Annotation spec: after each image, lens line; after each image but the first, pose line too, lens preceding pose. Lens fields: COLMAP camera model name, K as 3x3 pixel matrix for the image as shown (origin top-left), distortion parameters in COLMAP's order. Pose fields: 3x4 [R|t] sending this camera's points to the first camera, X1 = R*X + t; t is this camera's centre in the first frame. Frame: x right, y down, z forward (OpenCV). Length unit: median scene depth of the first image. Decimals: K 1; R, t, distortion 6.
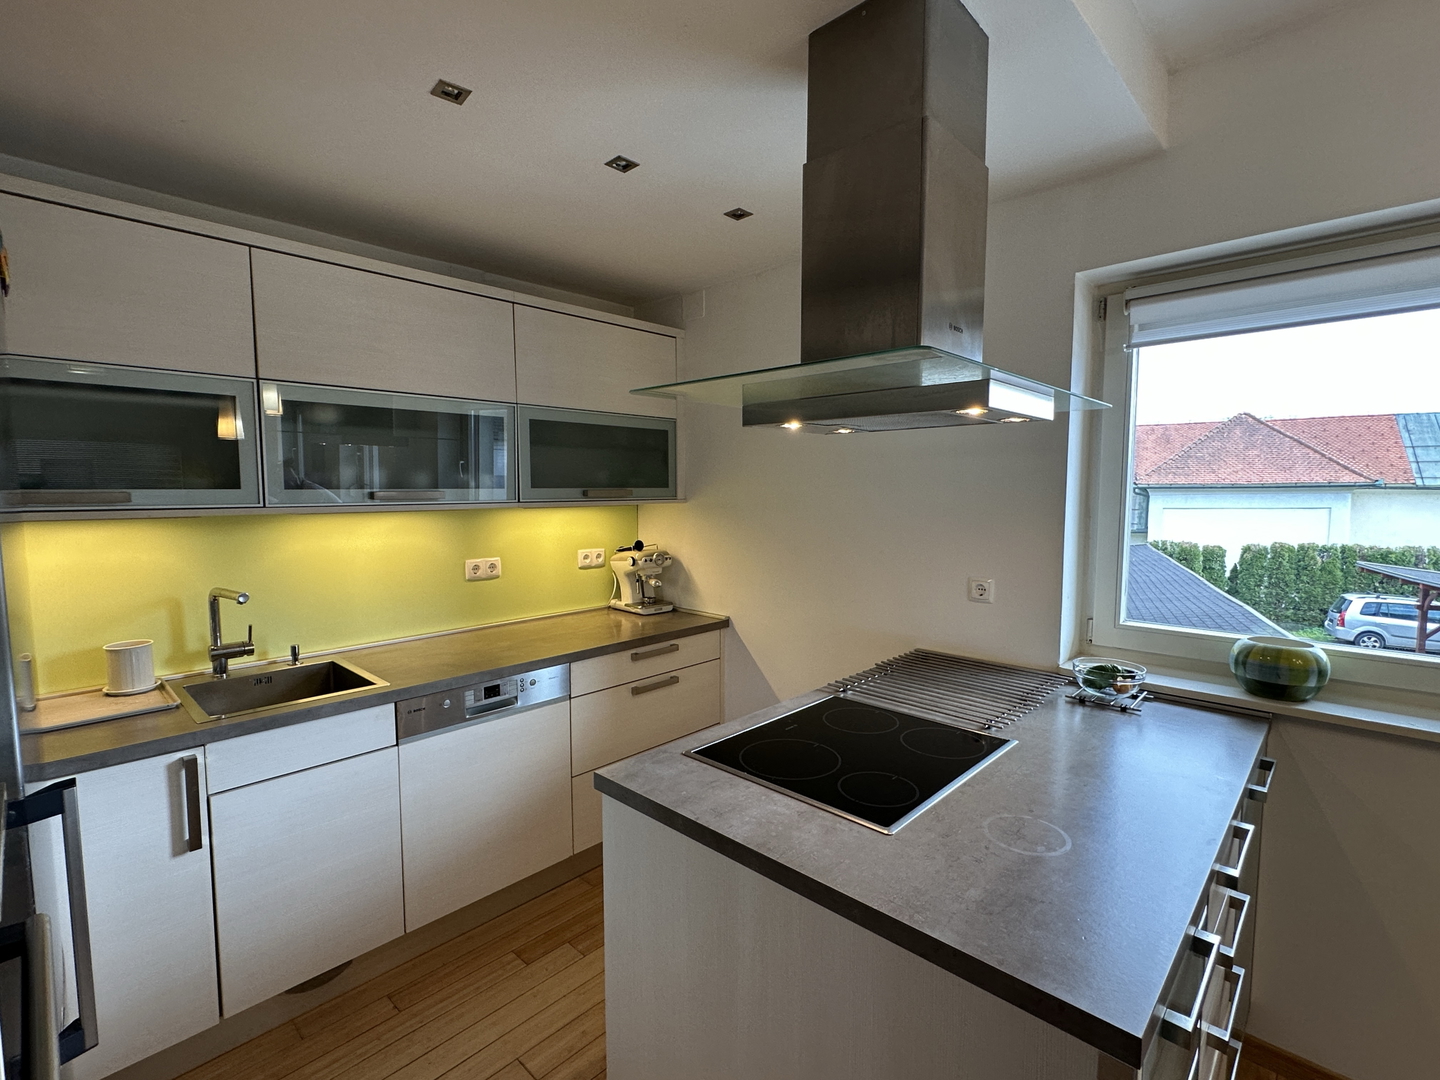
lens RADIAL K [[675.7, 0, 714.5], [0, 675.7, 542.3], [0, 0, 1]] dist [-0.004372, 0.002084]
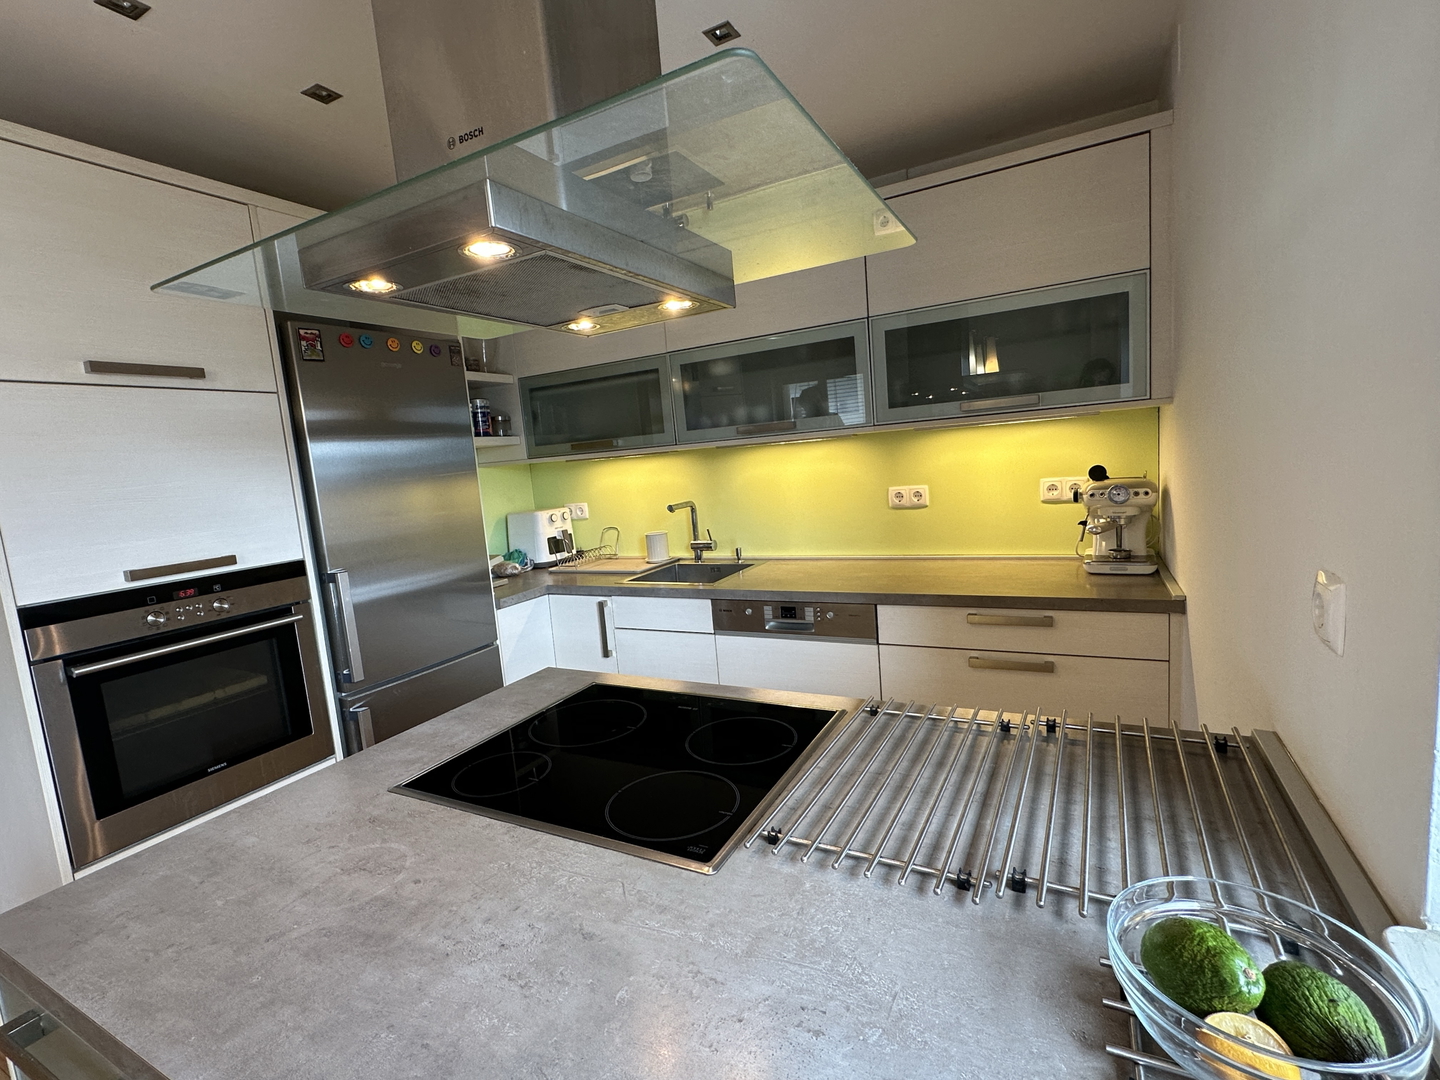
lens RADIAL K [[675.7, 0, 719.7], [0, 675.7, 541.3], [0, 0, 1]] dist [-0.004372, 0.002084]
pose [[0.261702, 0.101237, -0.959825, 0.643589], [0.003535, 0.994376, 0.105846, -0.000120], [0.965142, -0.031093, 0.259872, 0.632519]]
